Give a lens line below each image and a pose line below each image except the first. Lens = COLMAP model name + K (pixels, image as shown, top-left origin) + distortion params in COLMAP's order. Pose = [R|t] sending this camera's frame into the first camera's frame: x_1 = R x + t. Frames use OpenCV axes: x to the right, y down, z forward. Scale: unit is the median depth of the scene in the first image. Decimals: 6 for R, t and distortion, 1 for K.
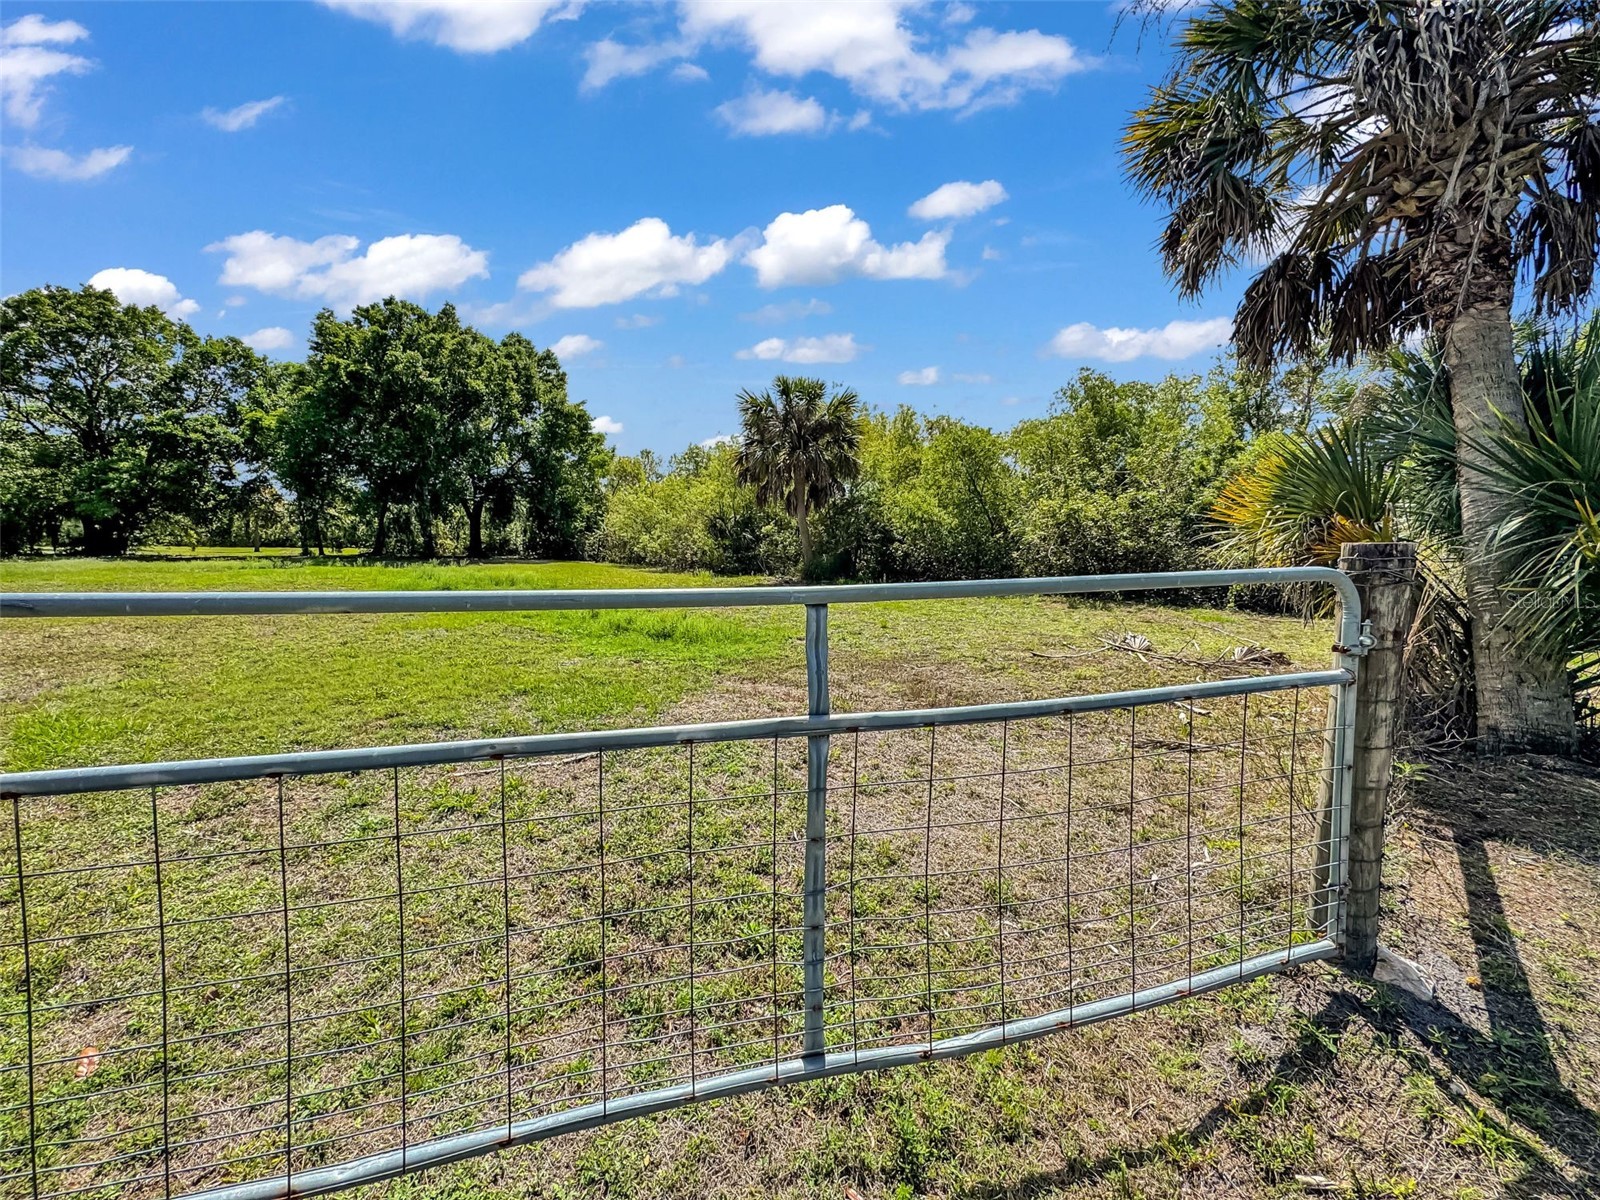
lens RADIAL K [[647.0, 0, 796.4], [0, 647.0, 596.9], [0, 0, 1]] dist [-0.001436, -0.000095]
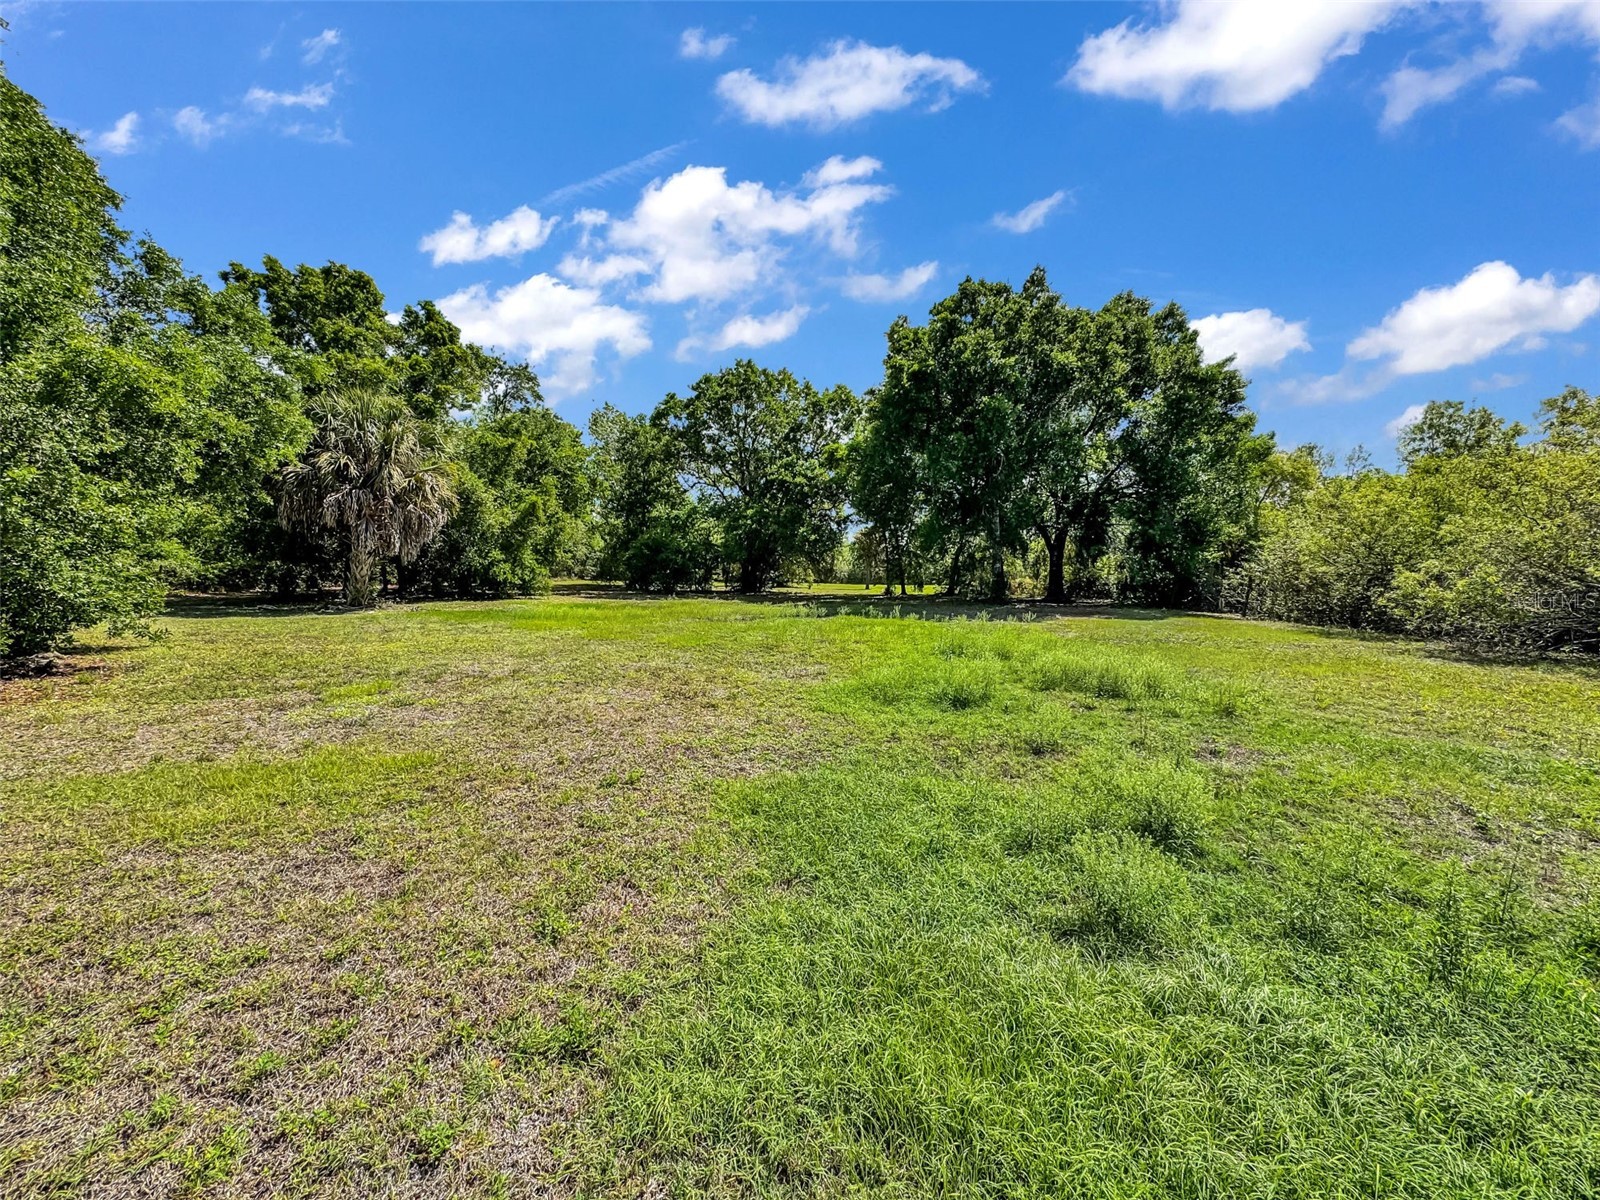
lens RADIAL K [[647.0, 0, 796.4], [0, 647.0, 596.9], [0, 0, 1]] dist [-0.001436, -0.000095]
pose [[0.659581, 0.019434, -0.751382, -0.144913], [-0.061820, 0.997681, -0.028463, -0.030778], [0.749087, 0.065224, 0.659253, 0.315097]]
